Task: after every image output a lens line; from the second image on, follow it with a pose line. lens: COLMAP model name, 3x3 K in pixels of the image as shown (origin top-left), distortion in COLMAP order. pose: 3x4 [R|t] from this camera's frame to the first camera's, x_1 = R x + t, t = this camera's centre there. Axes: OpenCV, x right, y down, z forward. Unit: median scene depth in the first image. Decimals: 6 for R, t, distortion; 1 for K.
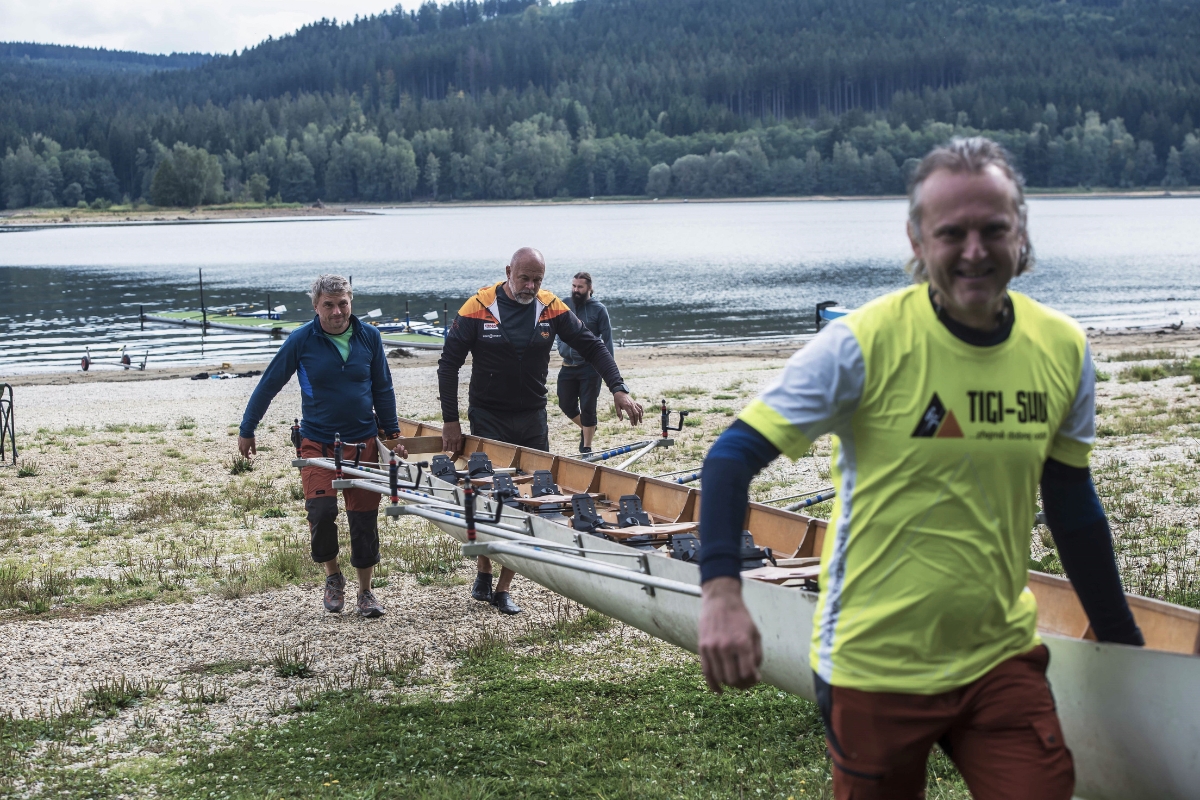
lens RADIAL K [[5587.6, 0, 600.0], [0, 5587.6, 400.0], [0, 0, 1]] dist [0.370251, 13.786290]
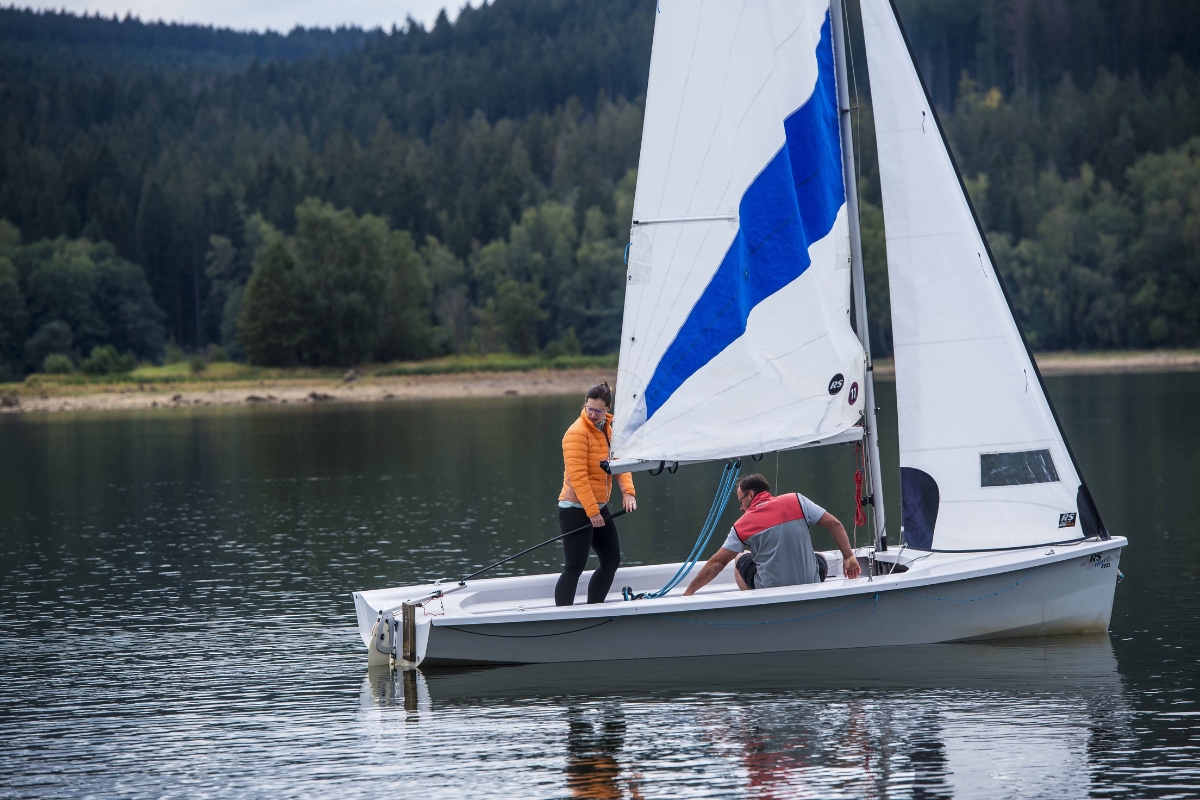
lens RADIAL K [[5587.6, 0, 600.0], [0, 5587.6, 400.0], [0, 0, 1]] dist [0.370251, 13.786290]
pose [[0.999696, -0.011132, -0.021991, -0.045532], [0.010111, 0.998889, -0.046022, -0.014074], [0.022479, 0.045785, 0.998698, 0.597578]]
